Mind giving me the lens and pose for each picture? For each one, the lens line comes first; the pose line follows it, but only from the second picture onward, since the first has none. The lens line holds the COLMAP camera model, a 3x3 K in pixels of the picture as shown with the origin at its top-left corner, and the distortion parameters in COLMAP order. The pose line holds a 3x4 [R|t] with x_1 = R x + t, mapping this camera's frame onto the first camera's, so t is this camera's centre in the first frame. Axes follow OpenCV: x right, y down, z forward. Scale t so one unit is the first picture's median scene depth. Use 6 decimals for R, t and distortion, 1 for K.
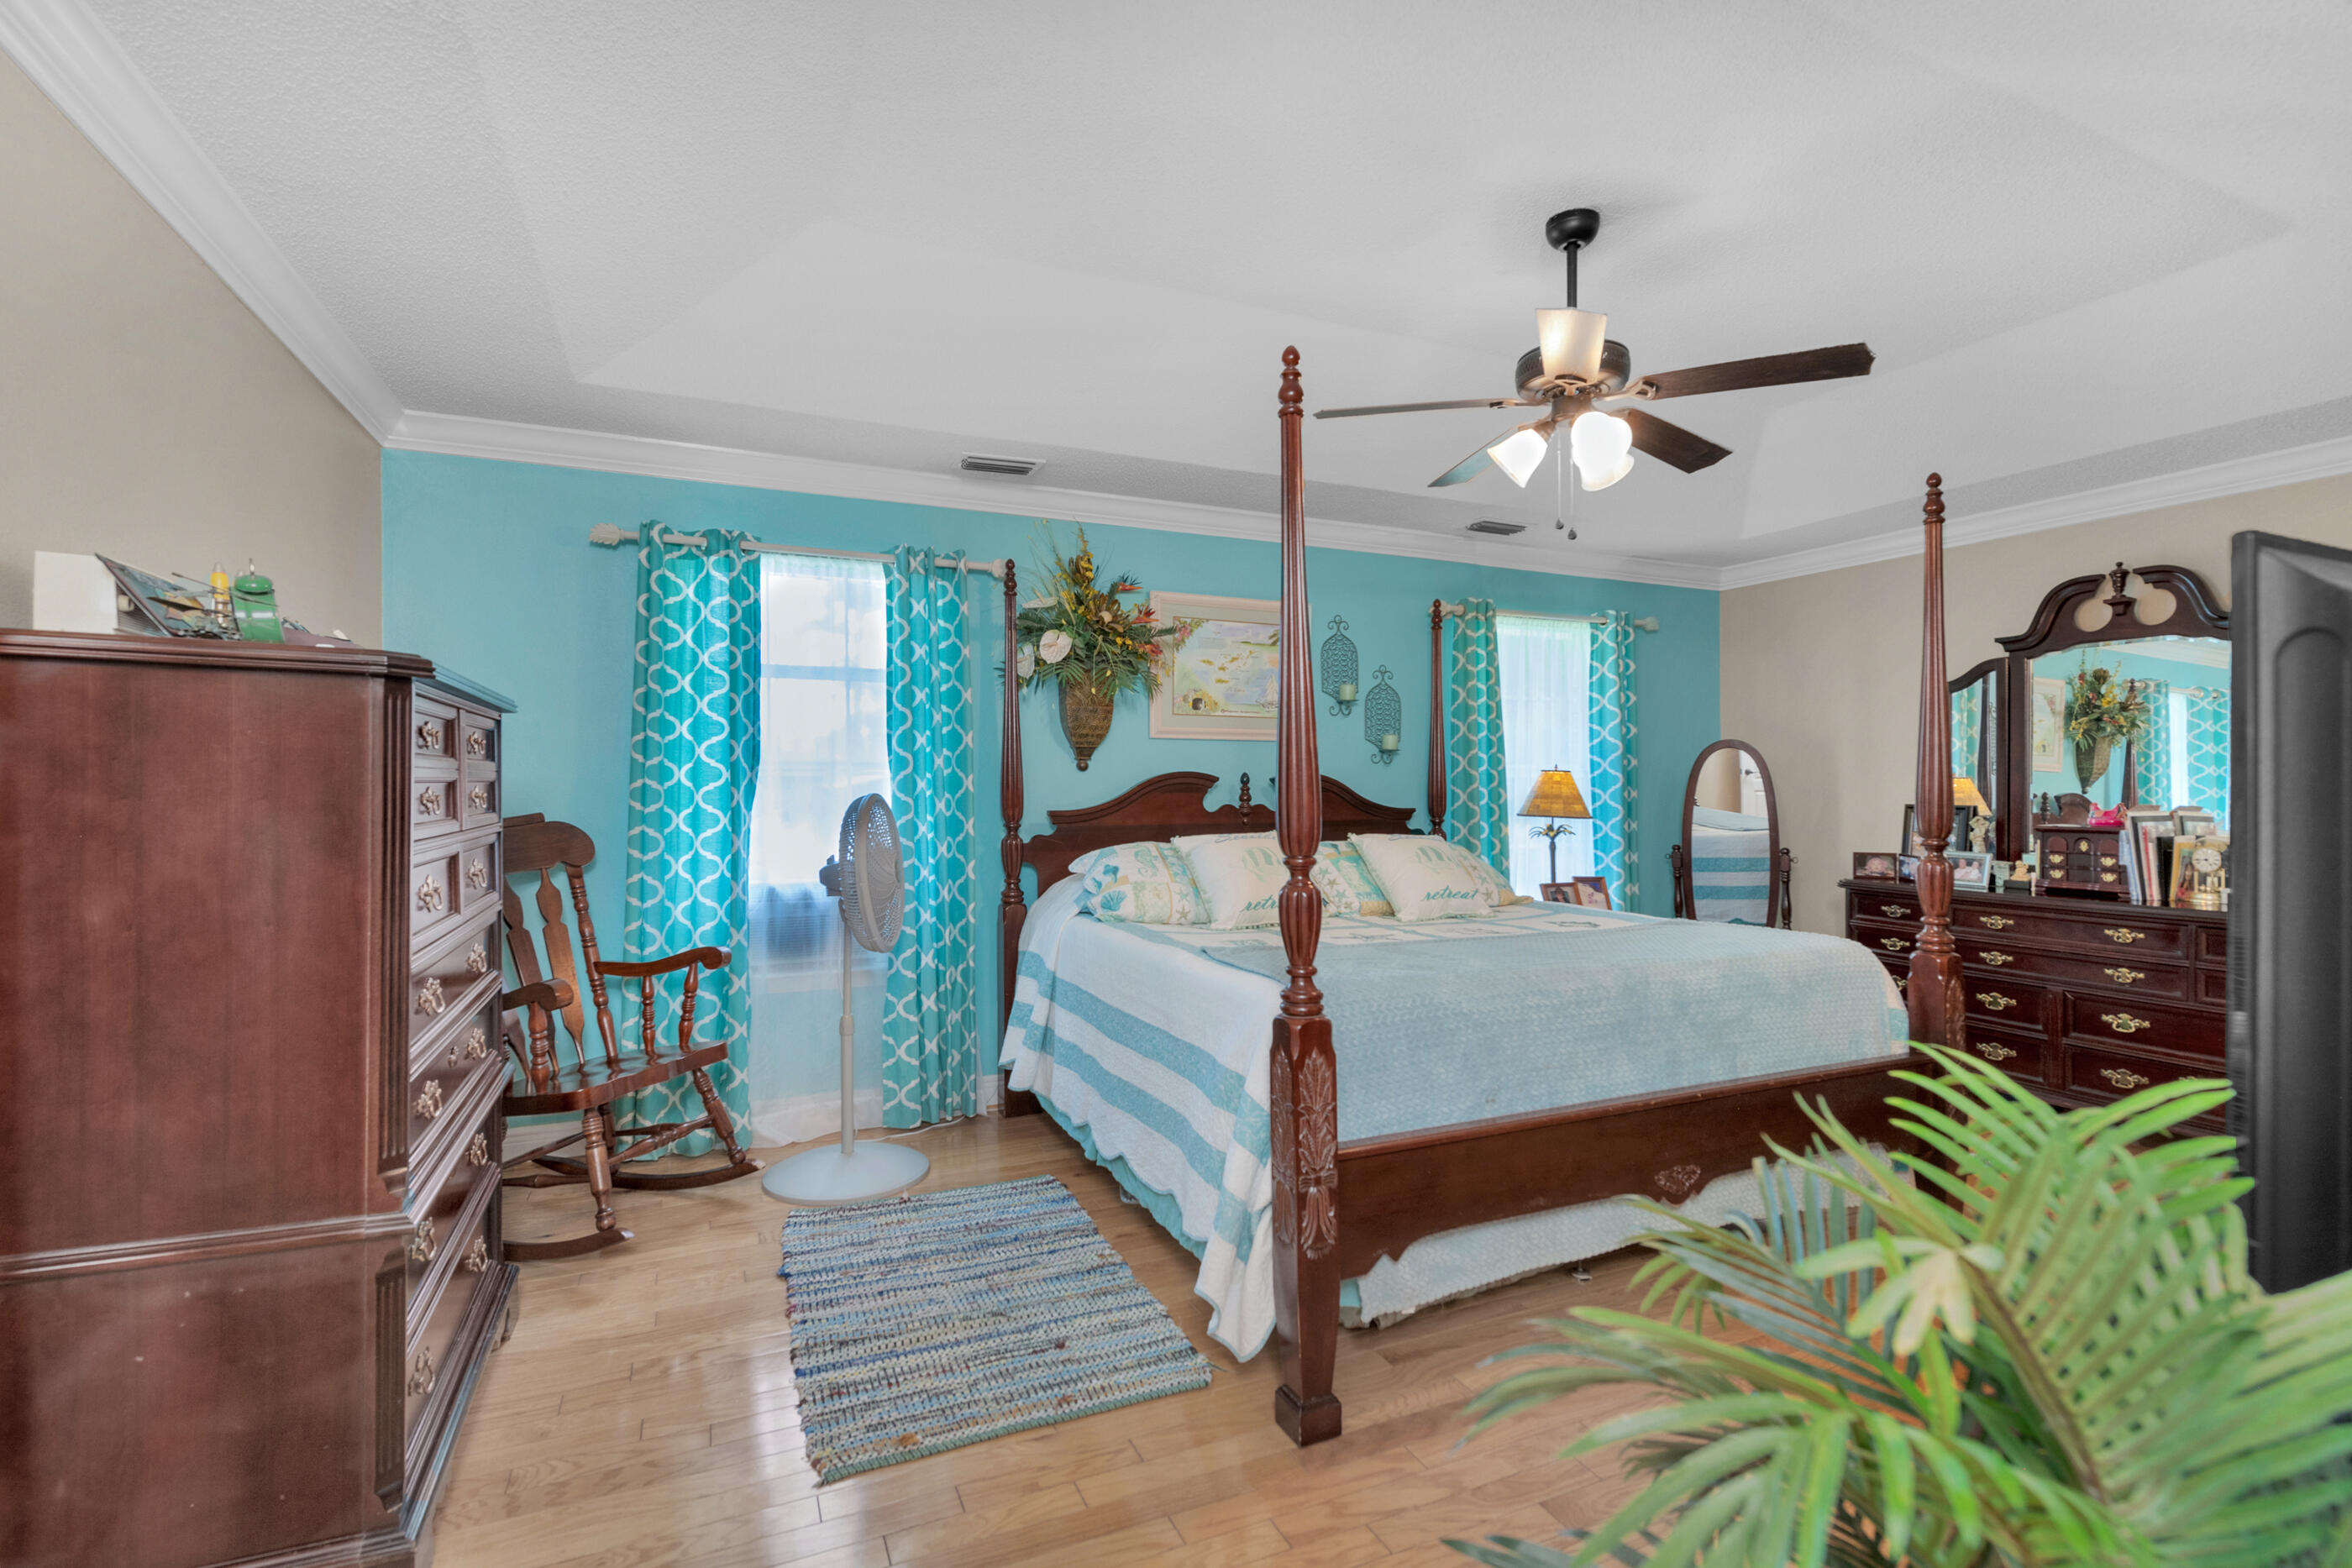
lens RADIAL K [[1134.2, 0, 1176.0], [0, 1134.2, 784.0], [0, 0, 1]] dist [-0.003167, -0.000432]
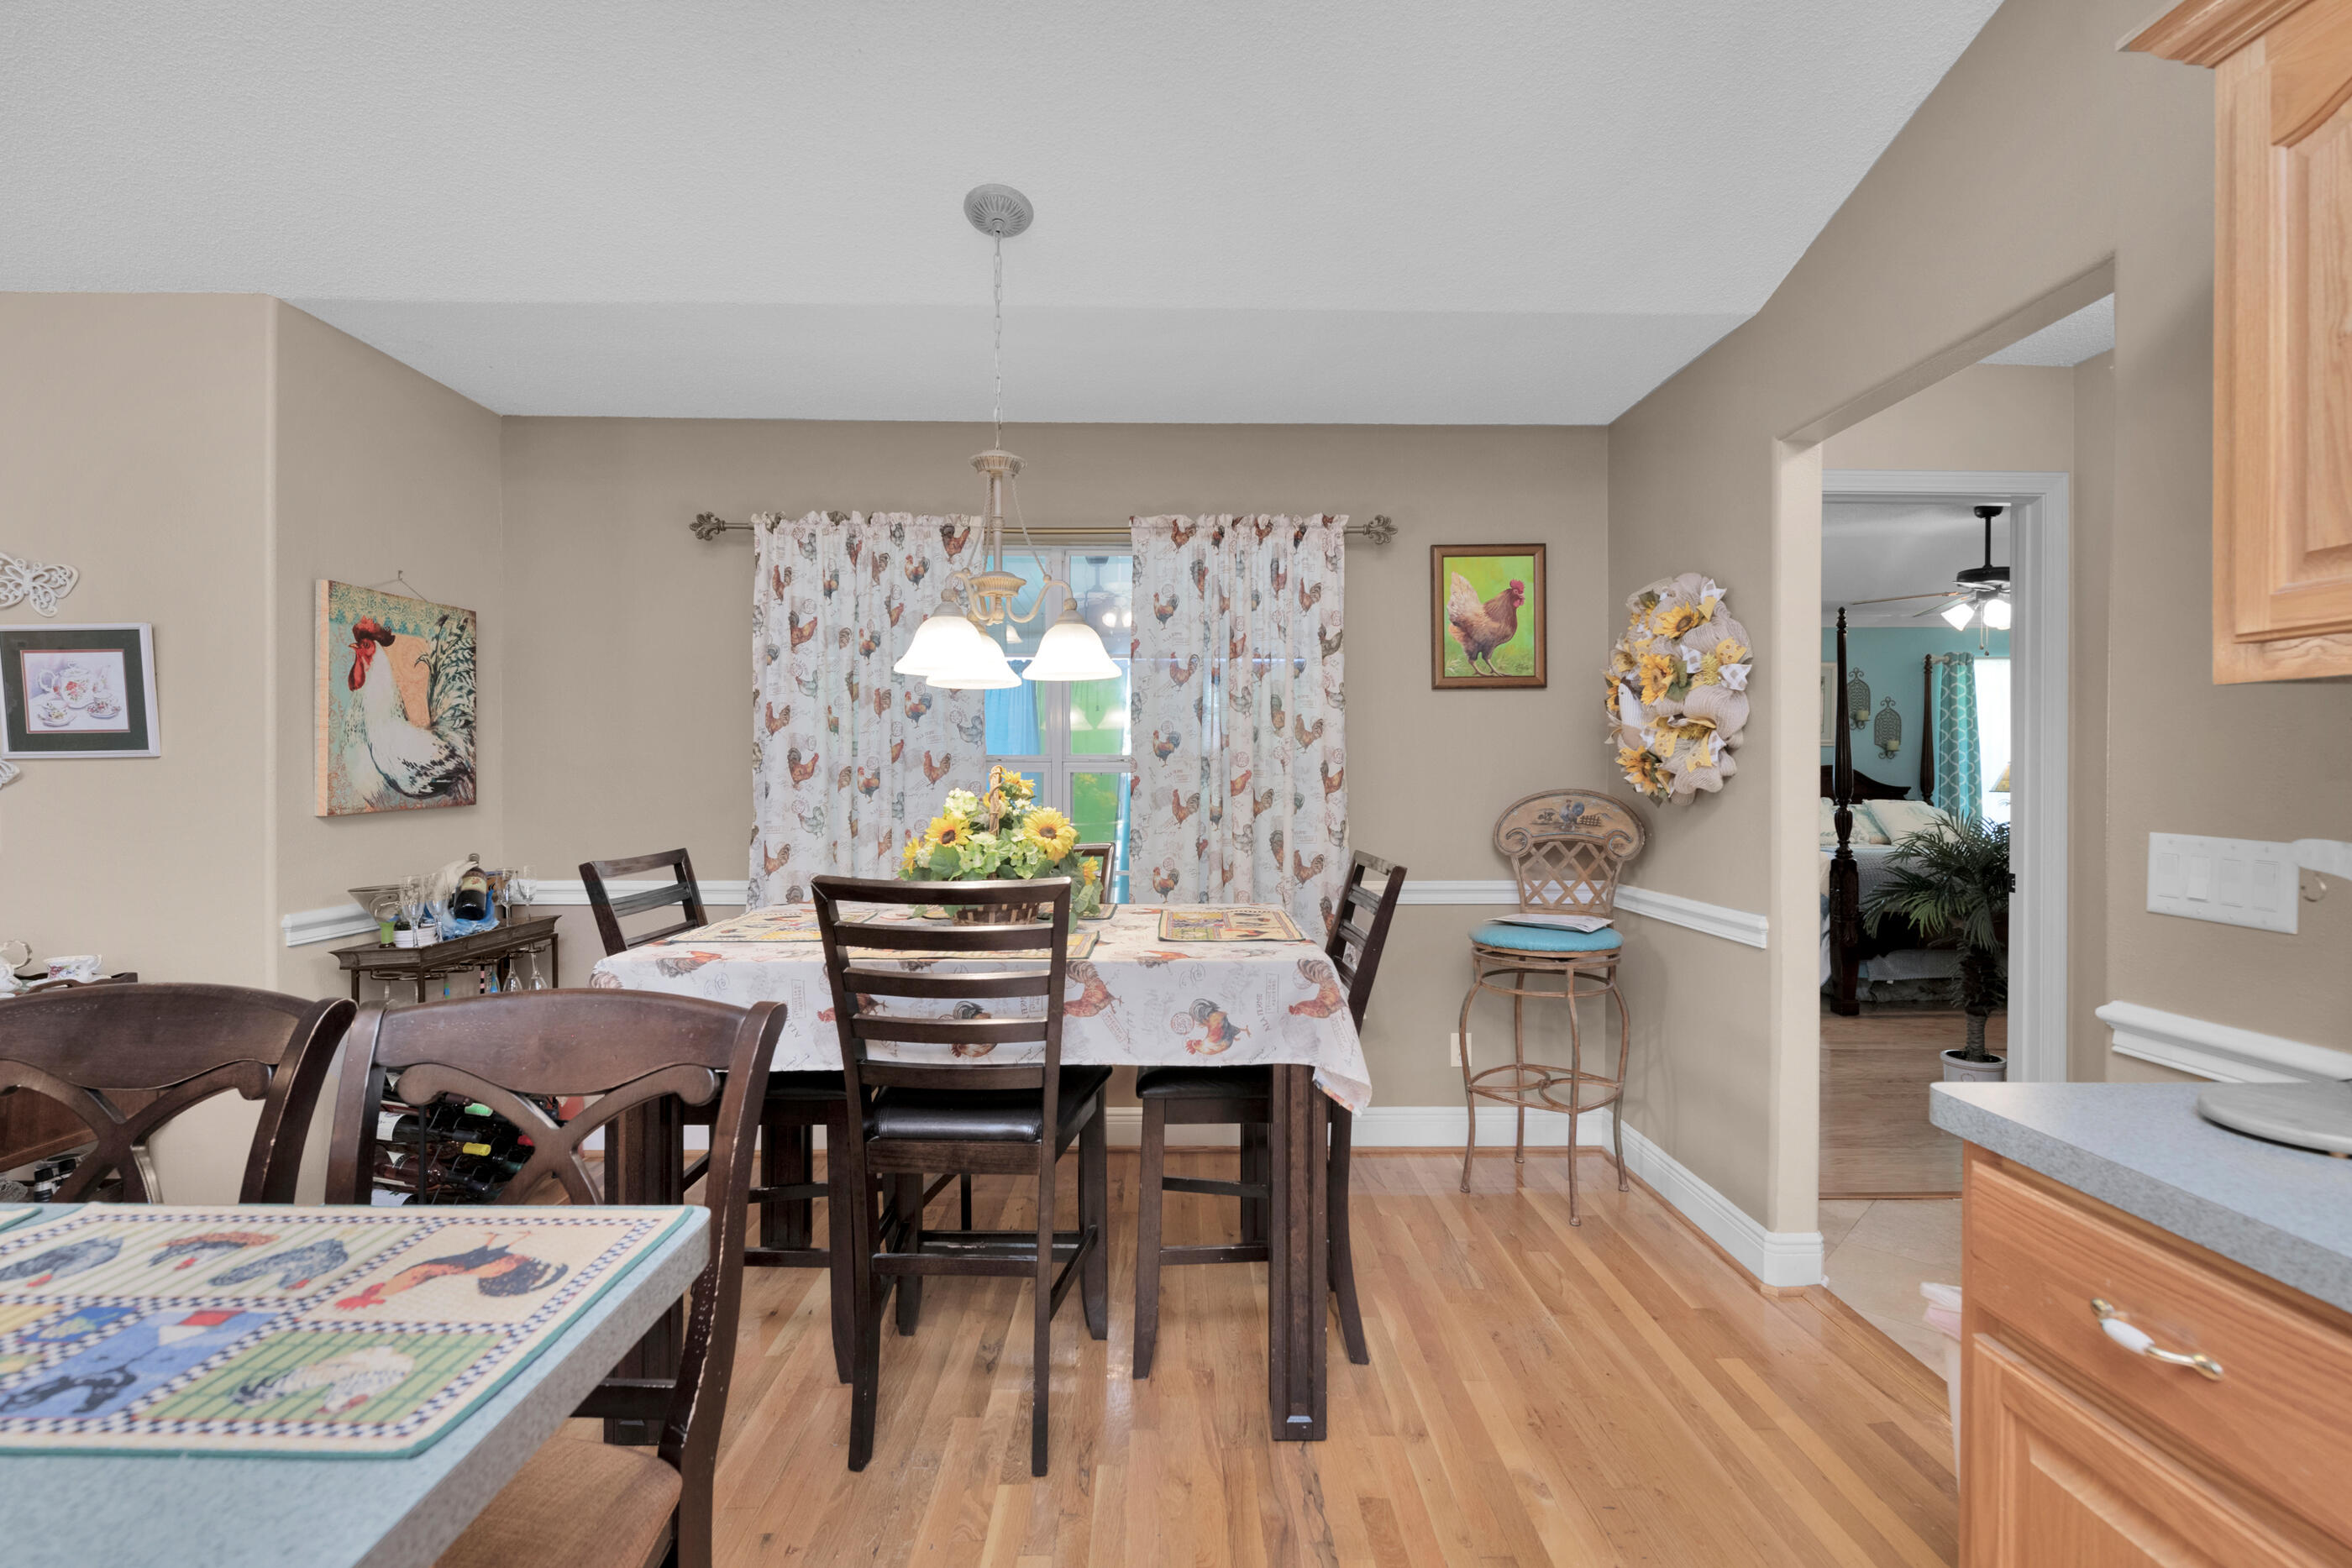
lens RADIAL K [[1134.2, 0, 1176.0], [0, 1134.2, 784.0], [0, 0, 1]] dist [-0.003167, -0.000432]
pose [[0.924265, 0.006695, -0.381692, -0.152176], [-0.002152, 0.999922, 0.012328, 0.000844], [0.381745, -0.010573, 0.924207, -0.965838]]
